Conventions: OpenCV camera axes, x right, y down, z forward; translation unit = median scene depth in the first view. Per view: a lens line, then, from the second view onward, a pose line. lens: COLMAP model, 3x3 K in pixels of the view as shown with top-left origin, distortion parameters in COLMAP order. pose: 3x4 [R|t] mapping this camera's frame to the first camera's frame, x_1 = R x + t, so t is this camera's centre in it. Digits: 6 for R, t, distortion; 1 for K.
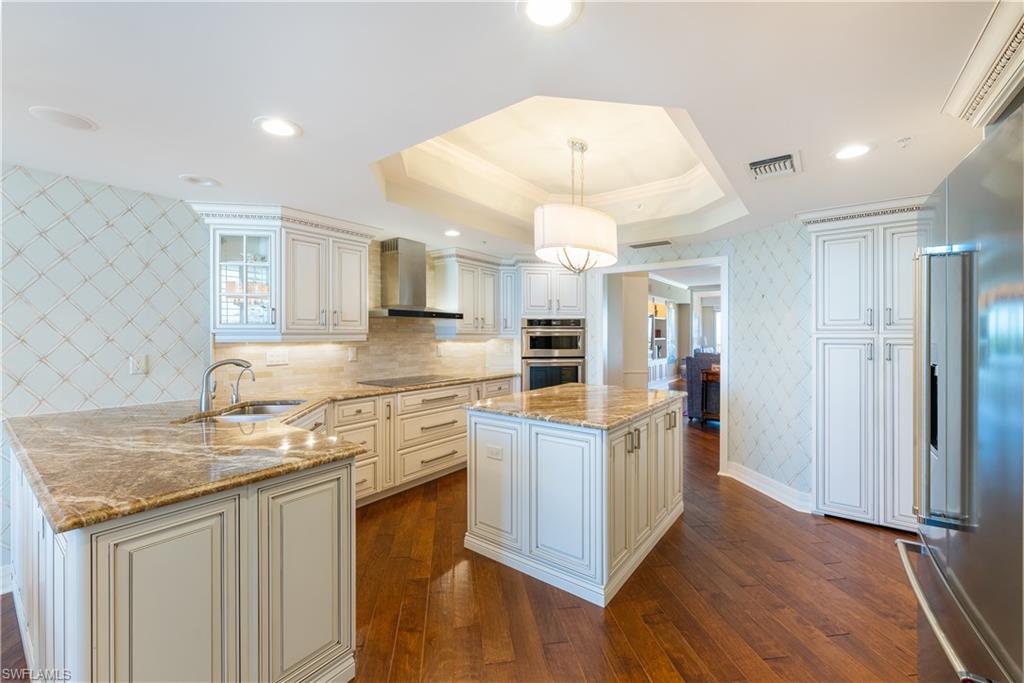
lens RADIAL K [[433.3, 0, 512.0], [0, 433.3, 341.5], [0, 0, 1]] dist [-0.000292, 0.000044]
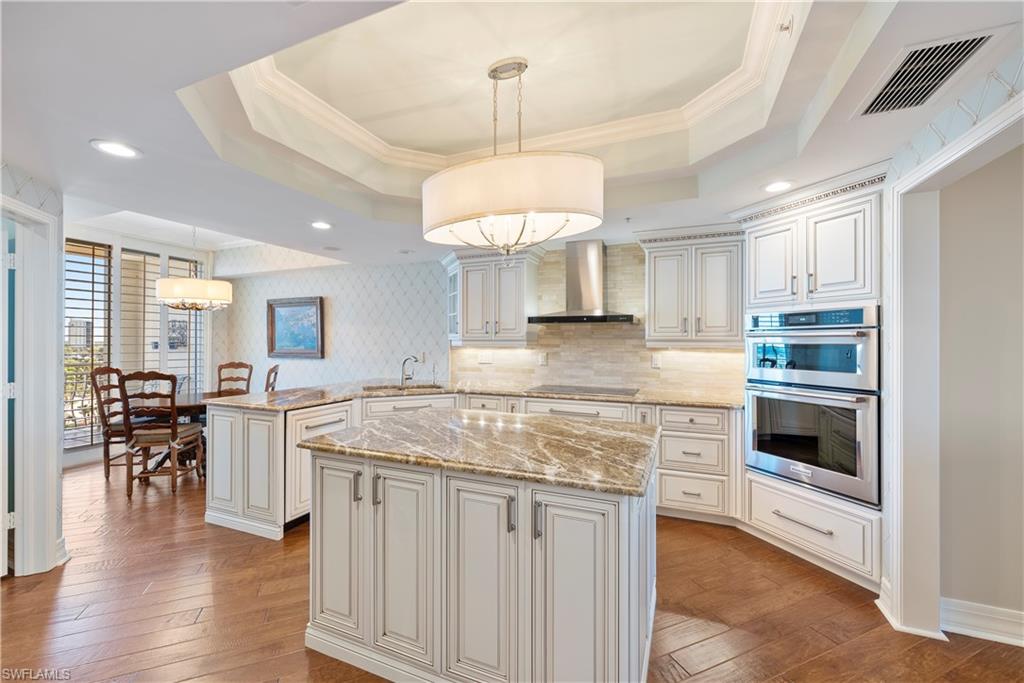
lens RADIAL K [[404.3, 0, 512.0], [0, 404.3, 341.5], [0, 0, 1]] dist [-0.000888, -0.000173]
pose [[0.227886, 0.002165, -0.973686, 0.541720], [-0.017773, 0.999840, -0.001937, -0.010029], [0.973526, 0.017747, 0.227888, 0.603002]]
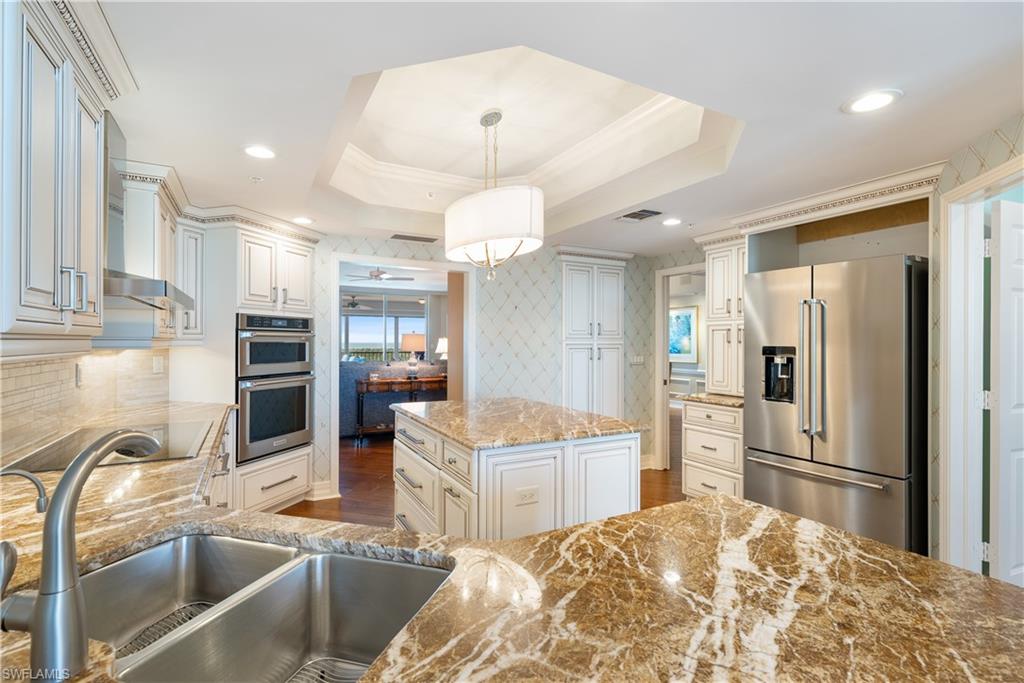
lens RADIAL K [[500.2, 0, 512.0], [0, 500.2, 341.5], [0, 0, 1]] dist [-0.000009, 0.000065]
pose [[0.380636, 0.001187, 0.924724, -0.521593], [0.013266, 0.999889, -0.006744, -0.005086], [-0.924630, 0.014834, 0.380579, 0.417970]]
